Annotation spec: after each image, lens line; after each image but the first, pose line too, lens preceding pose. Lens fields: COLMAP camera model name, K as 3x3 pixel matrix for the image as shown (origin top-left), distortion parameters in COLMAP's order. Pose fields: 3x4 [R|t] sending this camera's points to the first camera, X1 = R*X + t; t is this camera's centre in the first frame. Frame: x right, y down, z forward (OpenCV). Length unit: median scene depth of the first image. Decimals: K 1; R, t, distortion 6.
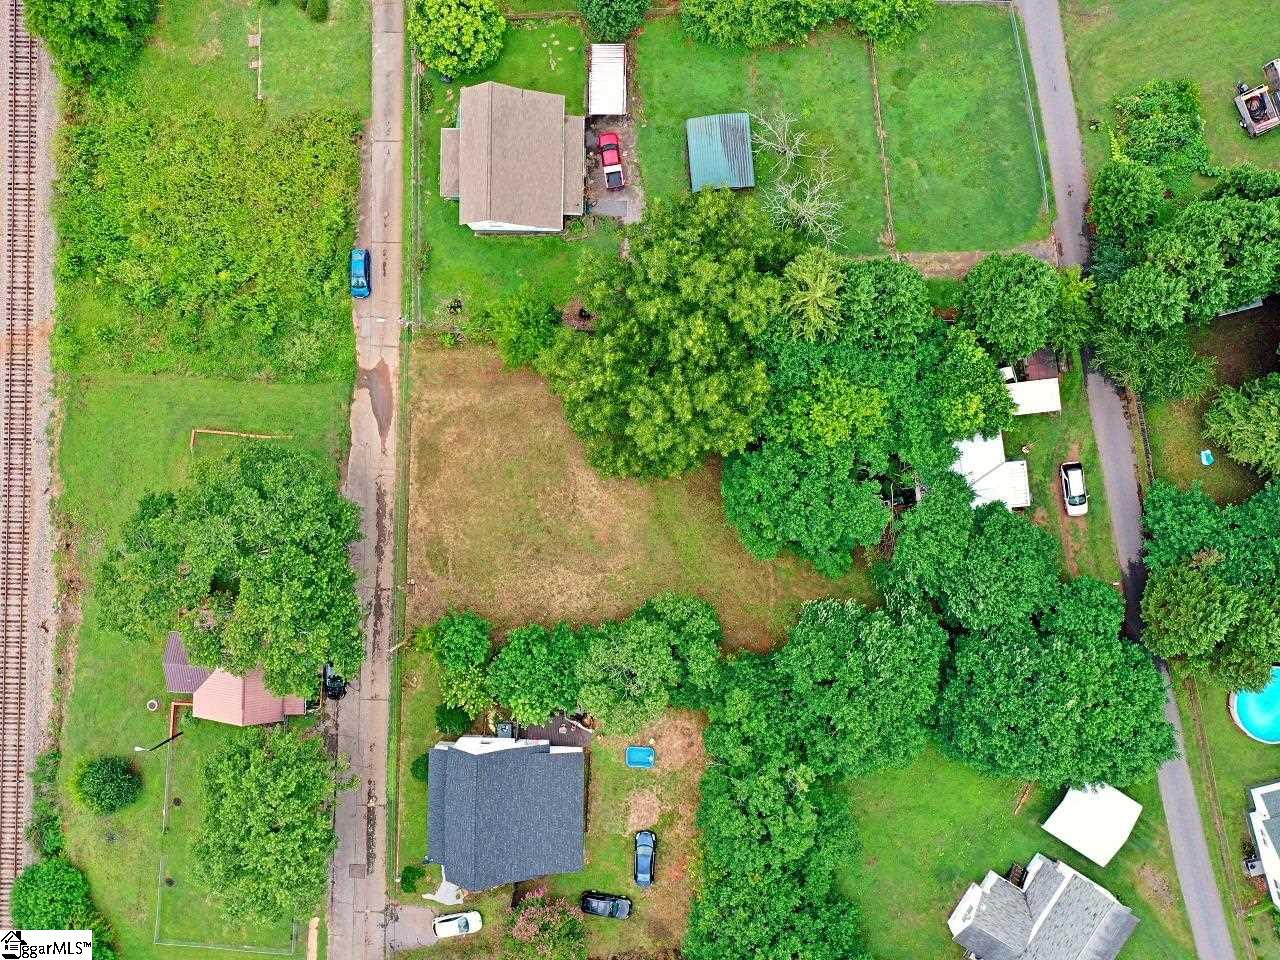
lens RADIAL K [[1357.2, 0, 639.9], [0, 1357.2, 470.3], [0, 0, 1]] dist [0.026116, 0.000000]
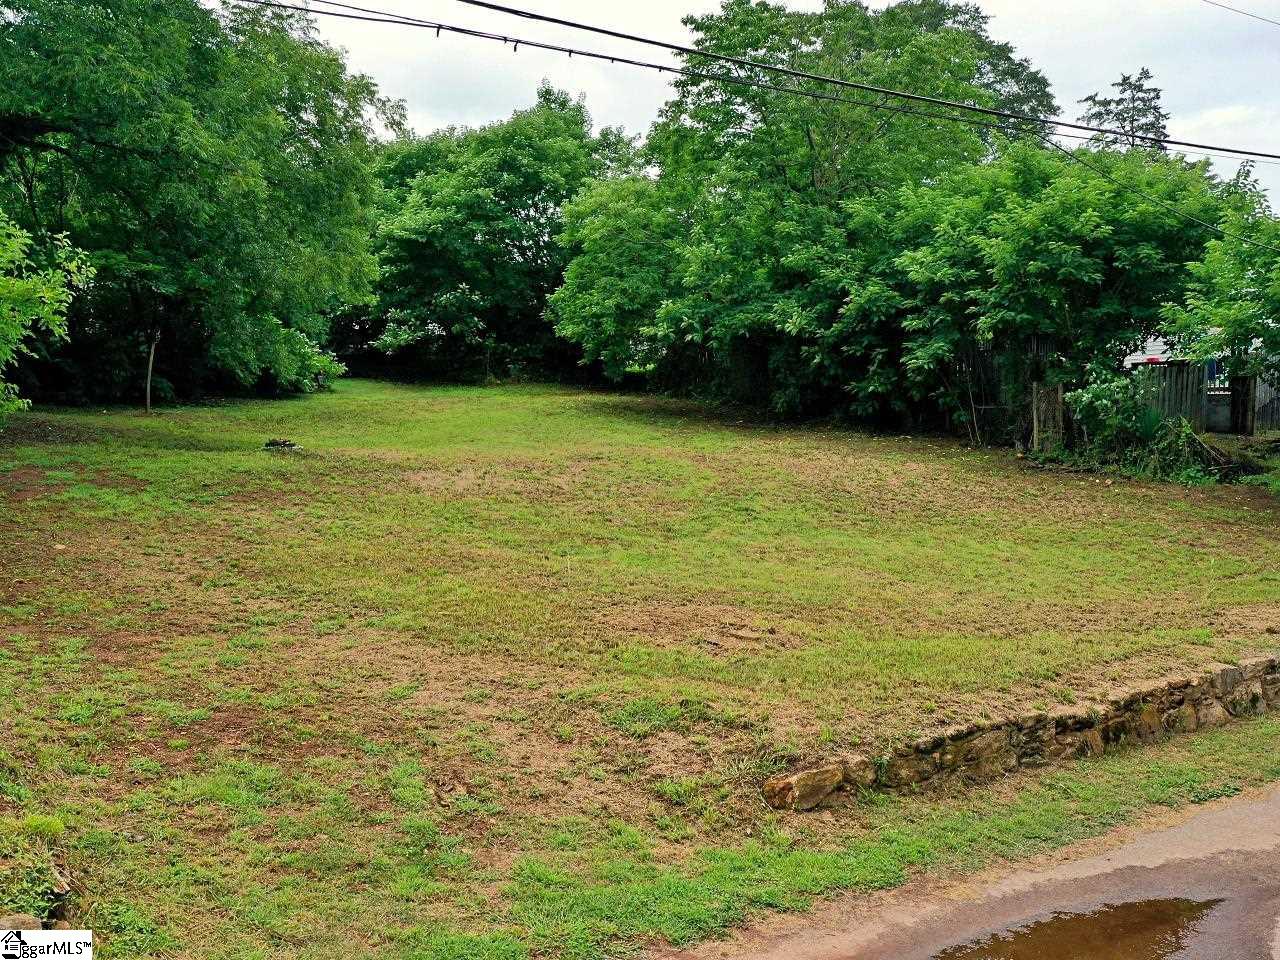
lens RADIAL K [[1357.2, 0, 640.9], [0, 1357.2, 476.7], [0, 0, 1]] dist [0.026116, 0.000000]
pose [[-0.638172, -0.004645, 0.769879, -0.243022], [0.769658, -0.028601, 0.637816, -0.116345], [0.019056, 0.999580, 0.021827, 1.034468]]
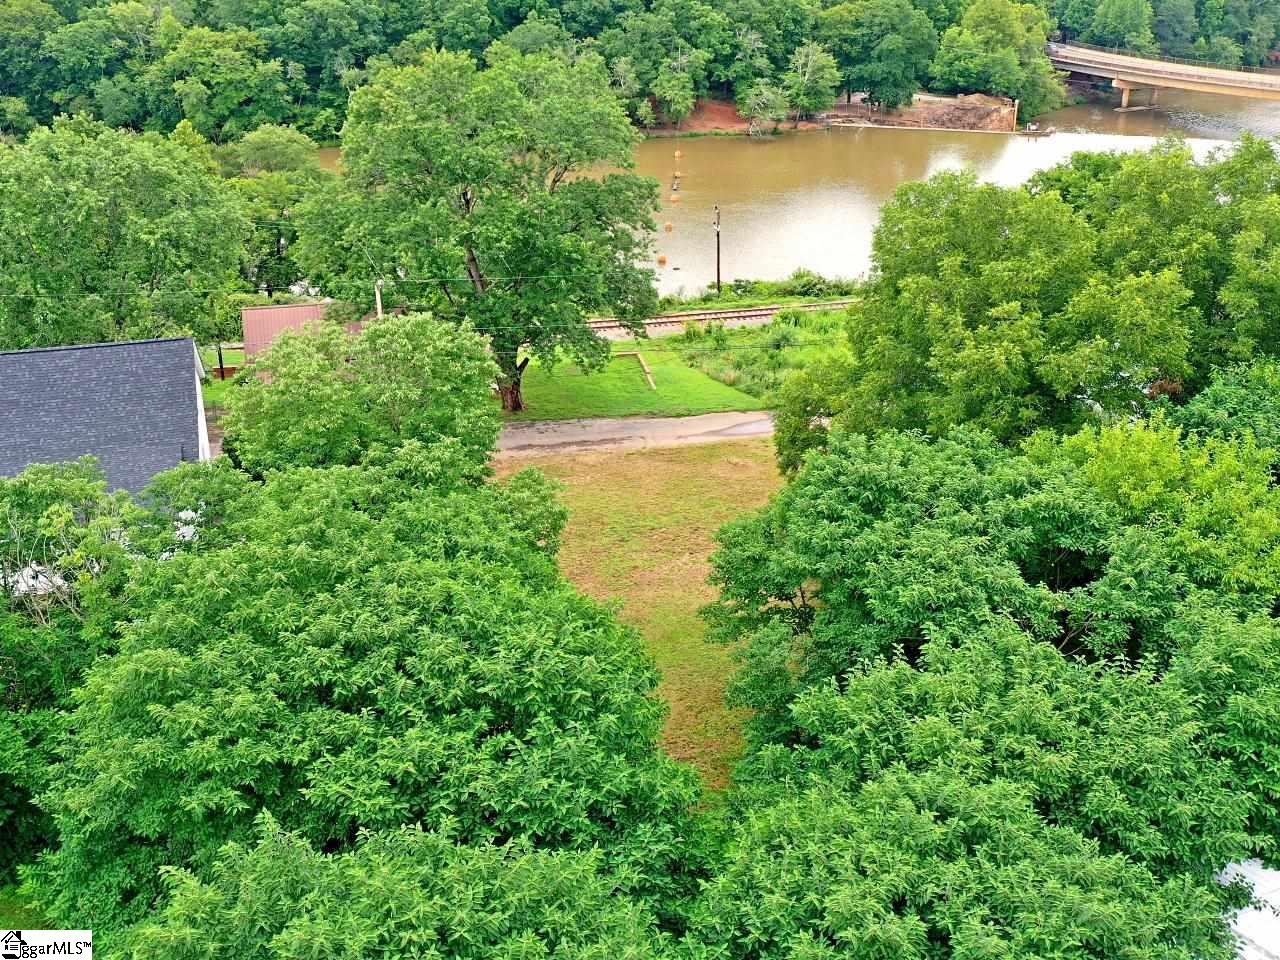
lens RADIAL K [[1357.2, 0, 636.8], [0, 1357.2, 477.0], [0, 0, 1]] dist [0.026116, 0.000000]
pose [[0.246265, 0.418320, -0.874278, 0.391619], [-0.969090, 0.092530, -0.228698, 0.162947], [-0.014772, 0.903574, 0.428177, 0.792862]]
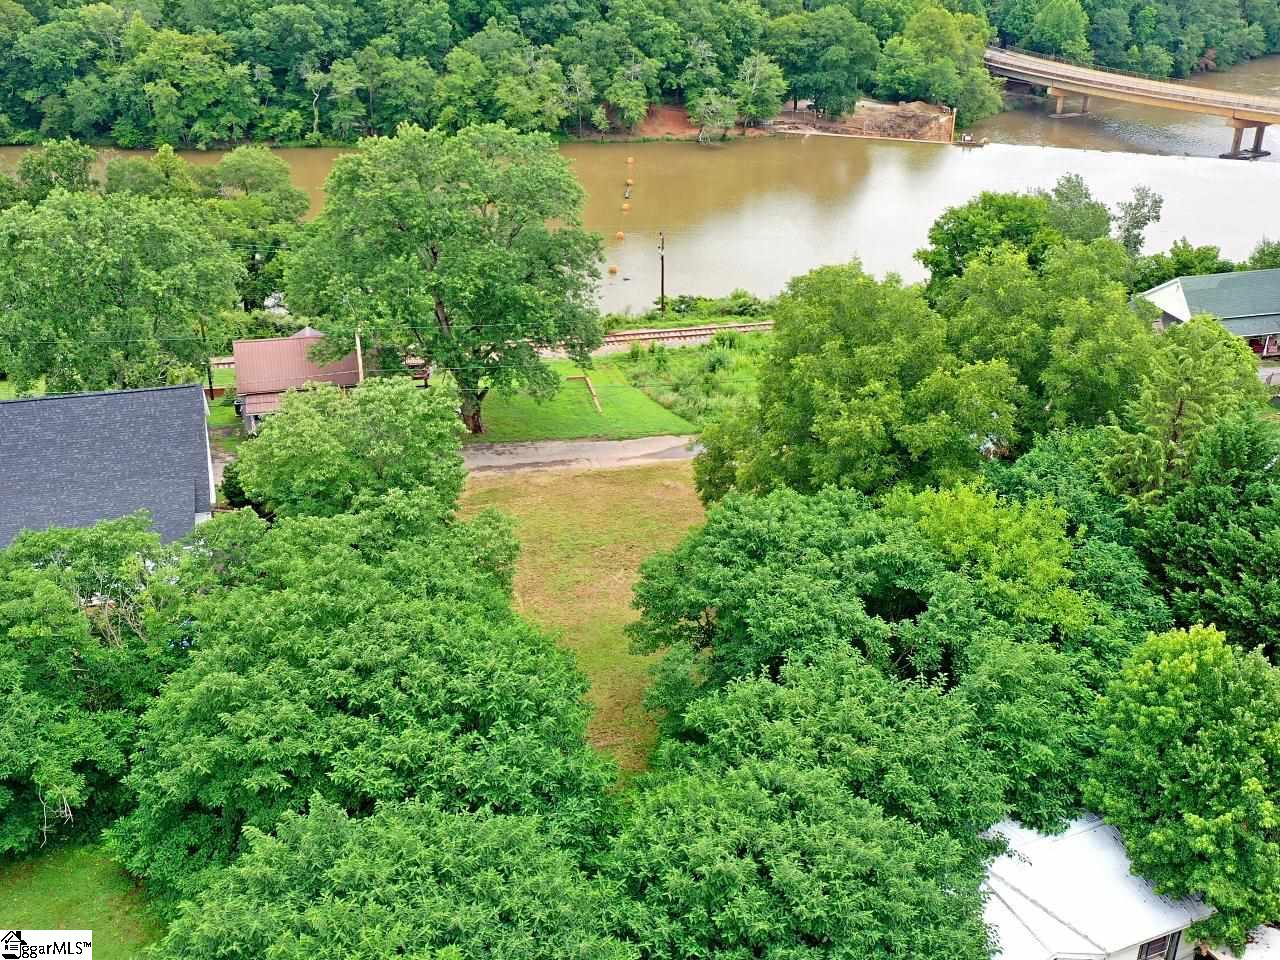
lens RADIAL K [[1357.2, 0, 635.1], [0, 1357.2, 468.3], [0, 0, 1]] dist [0.026116, 0.000000]
pose [[0.270151, 0.430609, -0.861159, 0.465348], [-0.962209, 0.088934, -0.257381, 0.176727], [-0.034245, 0.898146, 0.438361, 0.730772]]
